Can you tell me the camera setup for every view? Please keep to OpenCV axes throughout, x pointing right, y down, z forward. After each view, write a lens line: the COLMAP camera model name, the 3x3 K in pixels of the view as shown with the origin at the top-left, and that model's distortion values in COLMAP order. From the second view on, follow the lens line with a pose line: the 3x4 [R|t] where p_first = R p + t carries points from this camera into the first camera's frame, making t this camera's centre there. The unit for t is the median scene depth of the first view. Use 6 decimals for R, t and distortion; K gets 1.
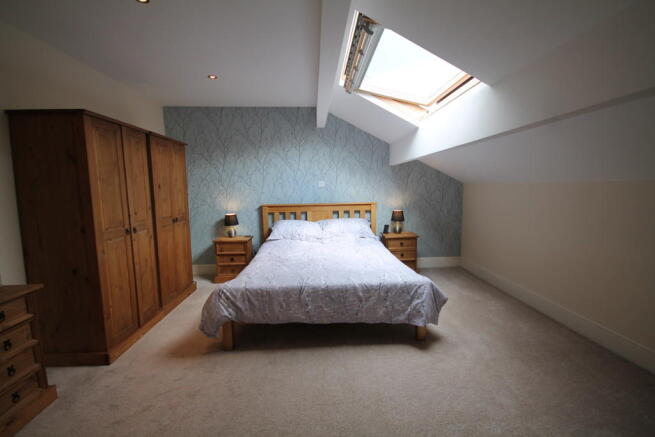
lens RADIAL K [[311.9, 0, 334.9], [0, 311.9, 222.0], [0, 0, 1]] dist [0.021757, 0.000133]
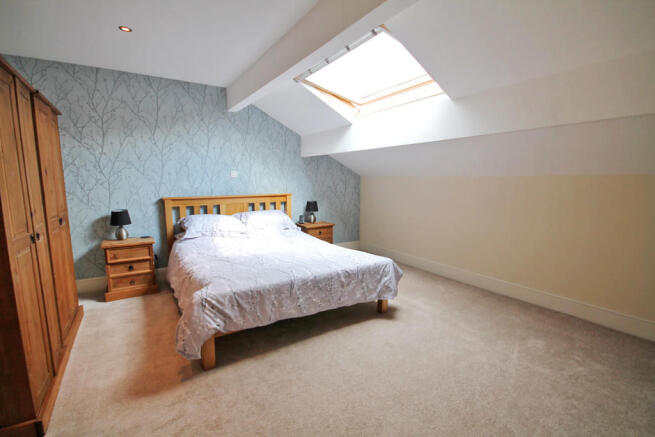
lens RADIAL K [[311.9, 0, 334.9], [0, 311.9, 222.0], [0, 0, 1]] dist [0.021757, 0.000133]
pose [[0.869708, -0.054322, 0.490567, -0.272065], [0.042876, 0.998483, 0.034553, -0.000406], [-0.491700, -0.009018, 0.870718, 0.061470]]
